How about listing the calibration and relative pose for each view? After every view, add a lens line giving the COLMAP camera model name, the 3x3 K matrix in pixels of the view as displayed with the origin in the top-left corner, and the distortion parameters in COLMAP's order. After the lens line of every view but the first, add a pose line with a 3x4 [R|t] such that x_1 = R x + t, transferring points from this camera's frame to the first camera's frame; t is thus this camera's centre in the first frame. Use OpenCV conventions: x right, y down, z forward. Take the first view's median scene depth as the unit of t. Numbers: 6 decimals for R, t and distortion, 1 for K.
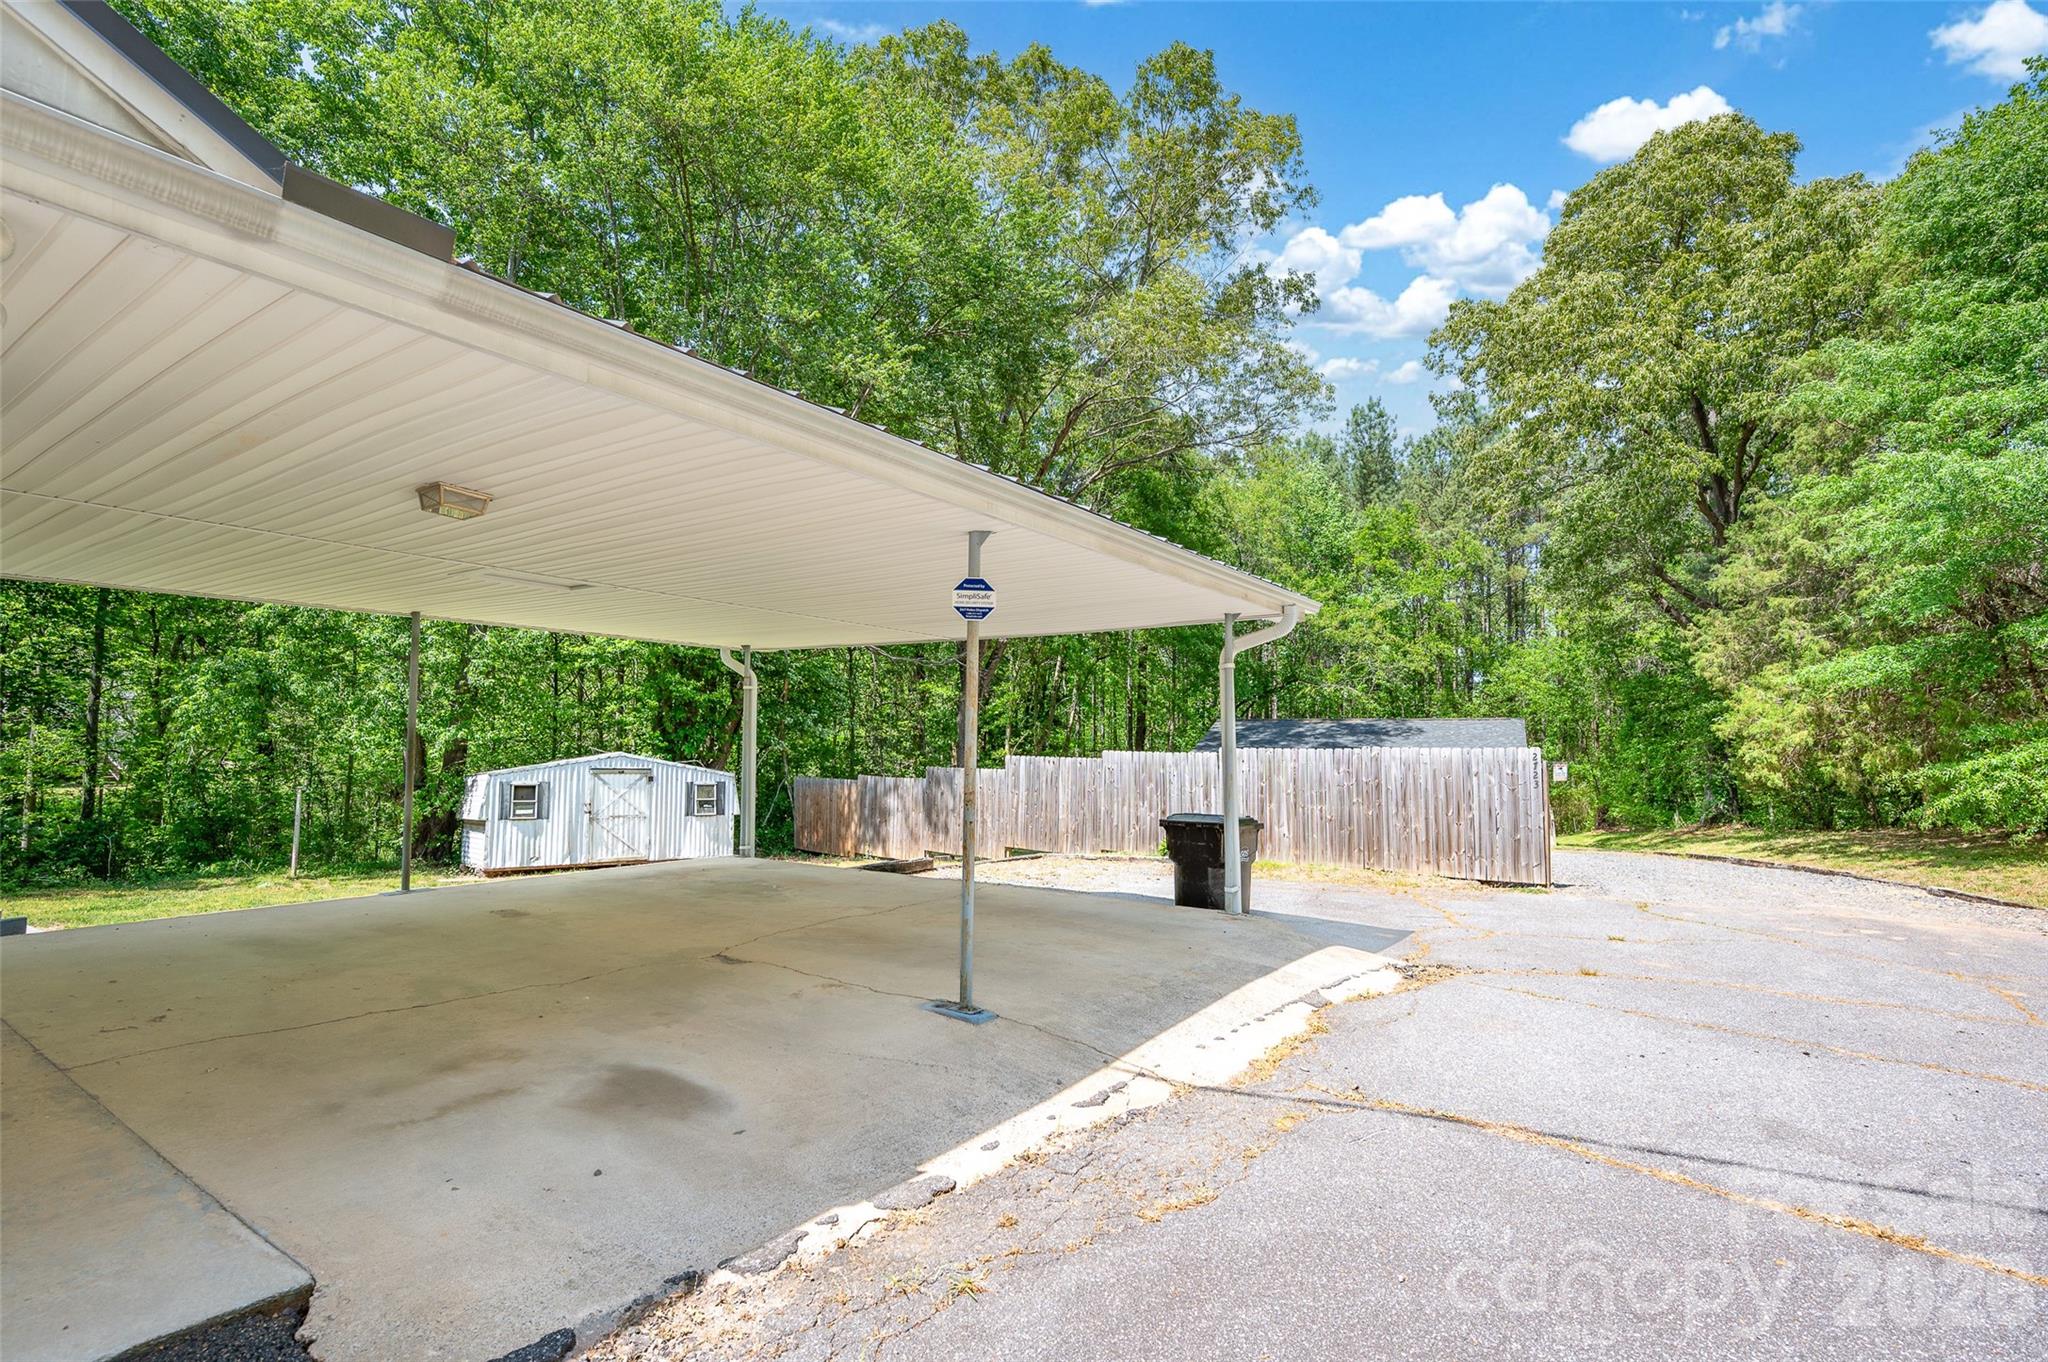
lens RADIAL K [[942.7, 0, 1025.8], [0, 942.7, 695.6], [0, 0, 1]] dist [-0.001600, -0.000177]
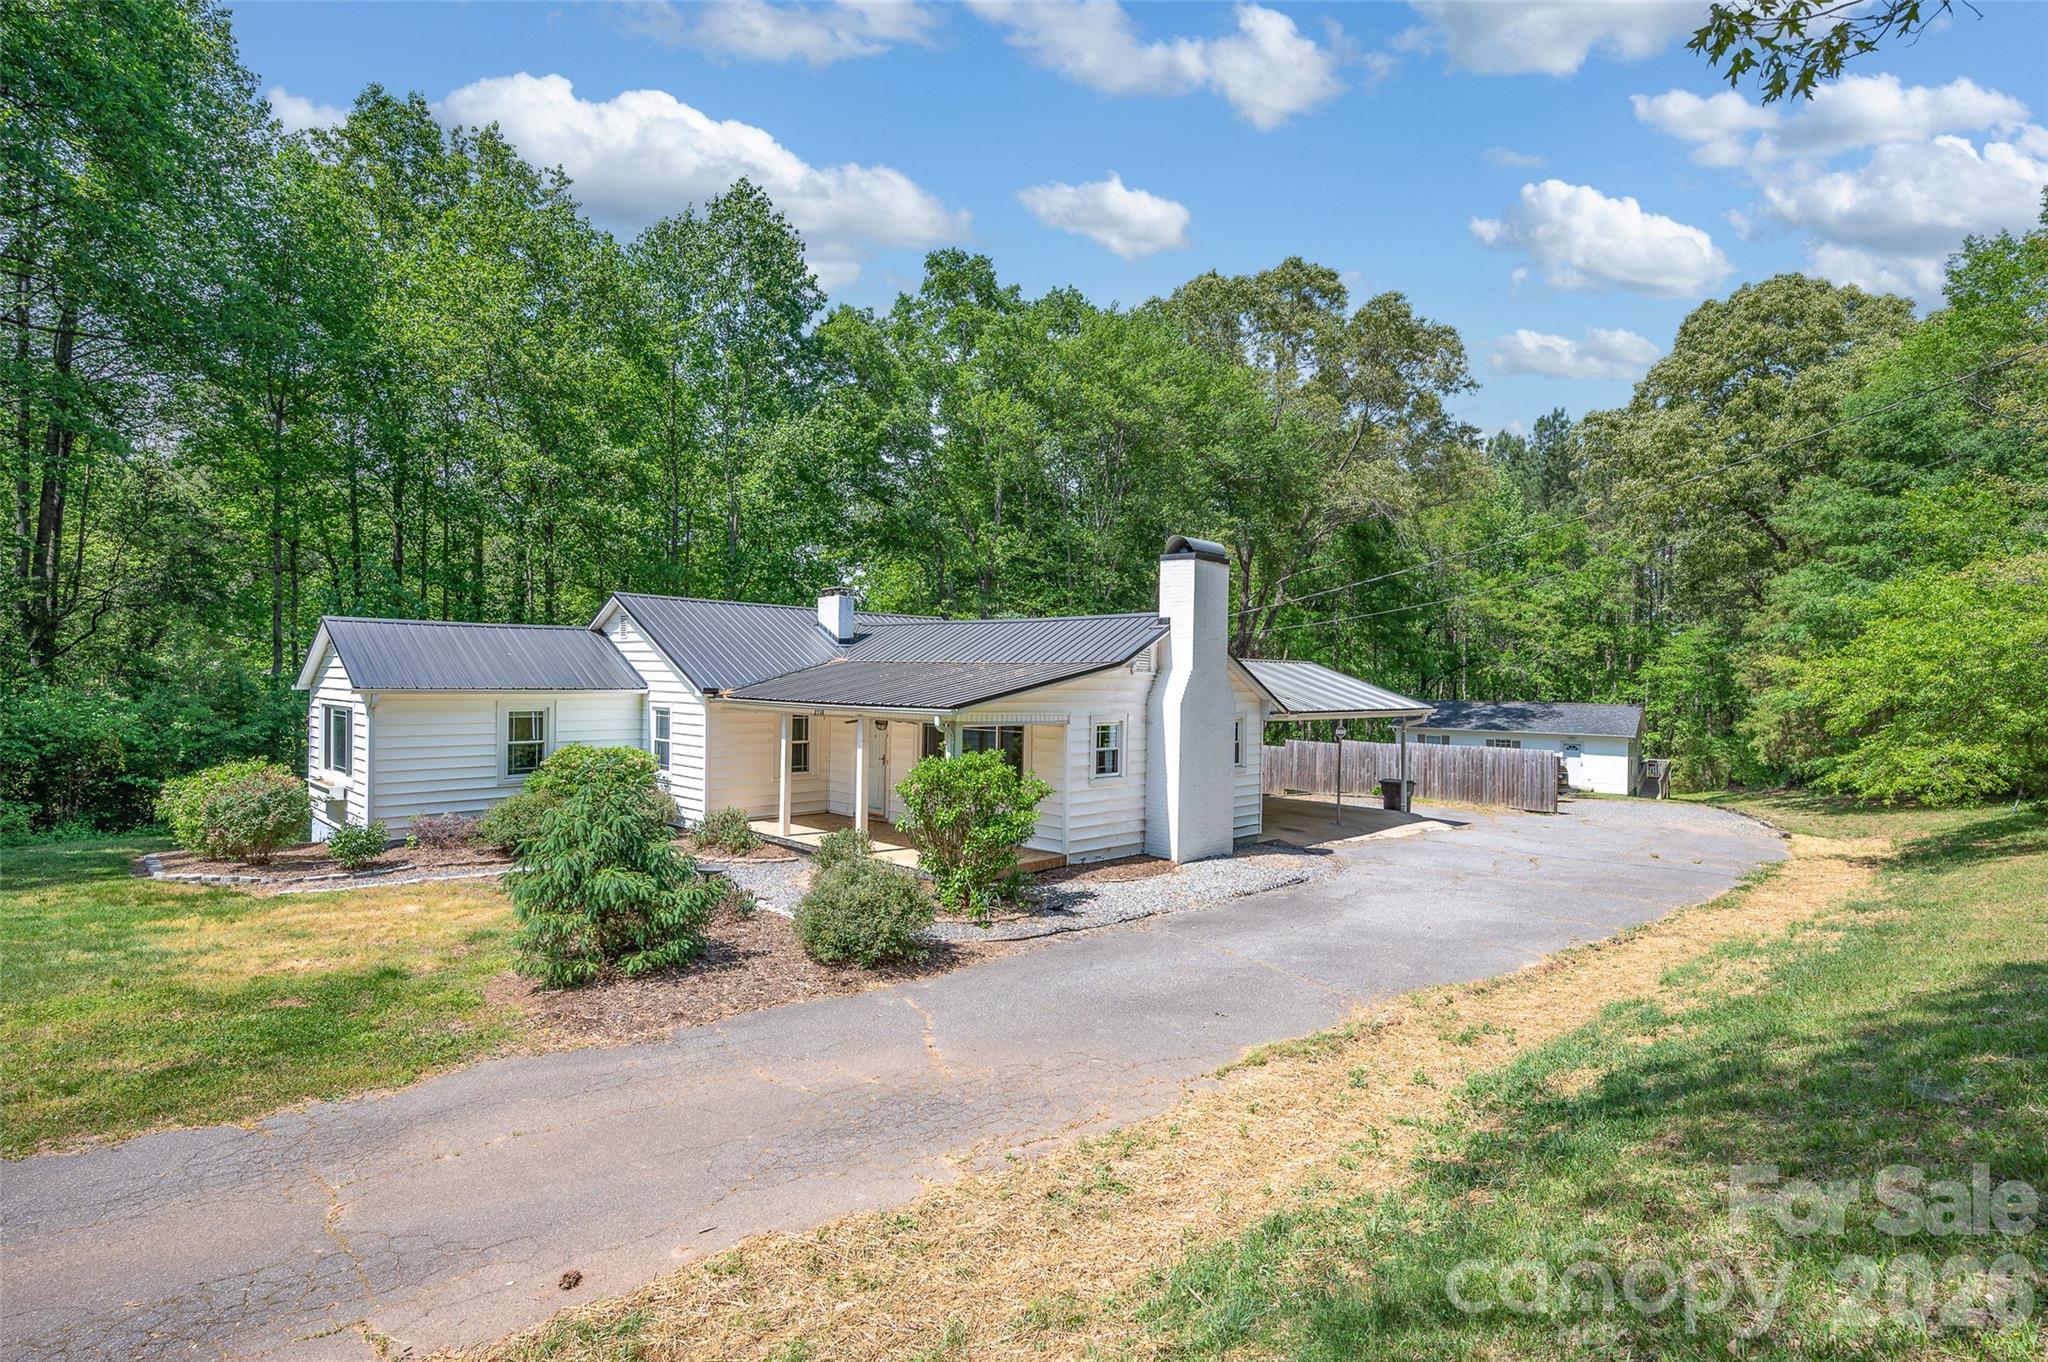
lens RADIAL K [[1024.1, 0, 1023.5], [0, 1024.1, 689.9], [0, 0, 1]] dist [-0.037528, 0.000097]
pose [[0.986183, 0.015421, -0.164939, -0.158934], [-0.004793, 0.997897, 0.064645, -0.128538], [0.165589, -0.062962, 0.984183, -0.839180]]
